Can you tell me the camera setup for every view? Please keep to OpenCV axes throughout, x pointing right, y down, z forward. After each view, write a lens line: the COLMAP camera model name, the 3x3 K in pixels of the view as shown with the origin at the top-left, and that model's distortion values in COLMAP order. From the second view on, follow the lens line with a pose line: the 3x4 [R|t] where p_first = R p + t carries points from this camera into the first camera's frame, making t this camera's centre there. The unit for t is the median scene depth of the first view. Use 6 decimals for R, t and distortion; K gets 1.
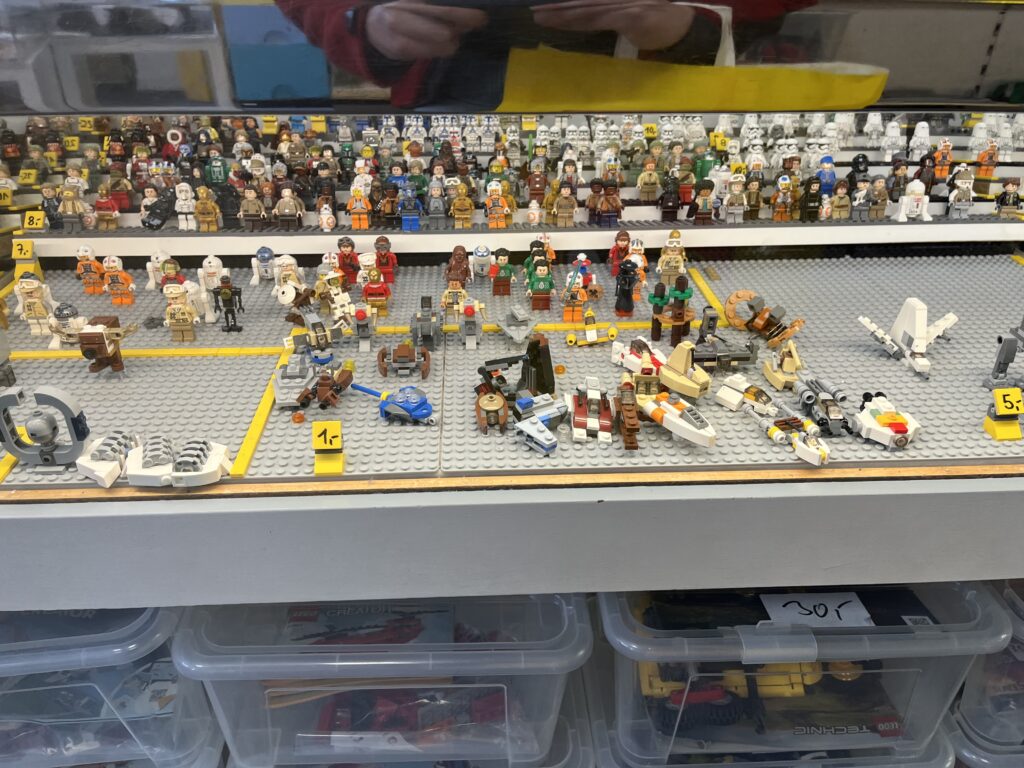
lens RADIAL K [[775.4, 0, 512.0], [0, 775.4, 384.0], [0, 0, 1]] dist [0.077185, -0.107275]
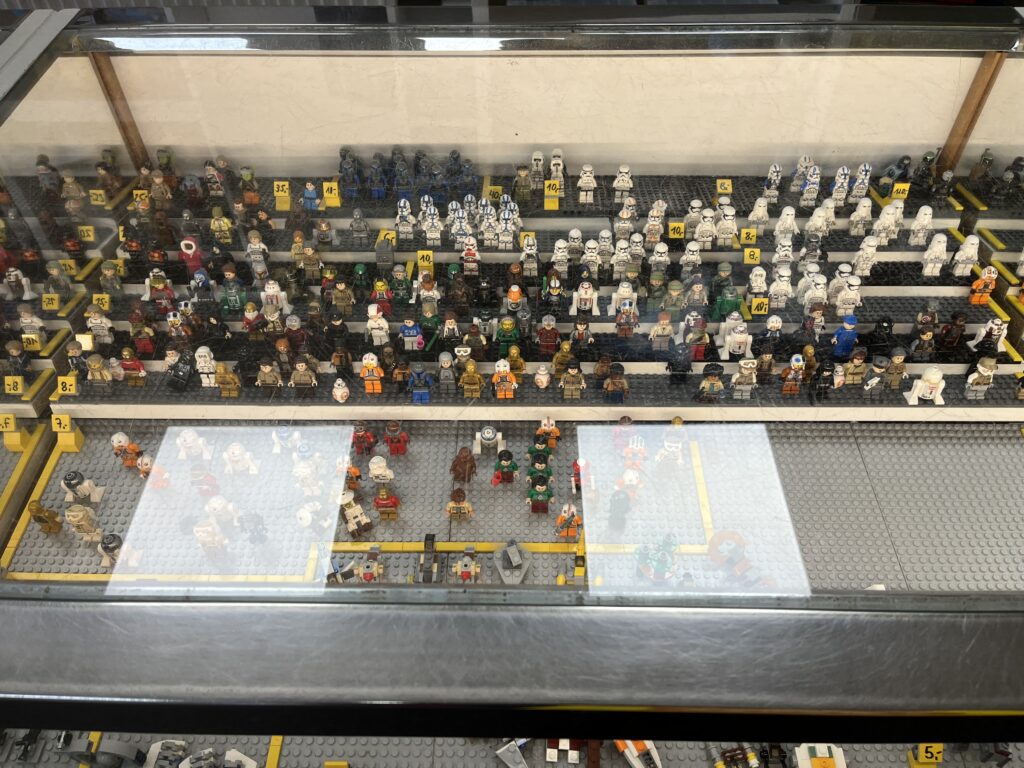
lens RADIAL K [[775.4, 0, 512.0], [0, 775.4, 384.0], [0, 0, 1]] dist [0.077185, -0.107275]
pose [[0.997741, 0.042921, -0.051669, 0.041609], [-0.023946, 0.945957, 0.323406, -0.543751], [0.062758, -0.321438, 0.944849, 0.039135]]
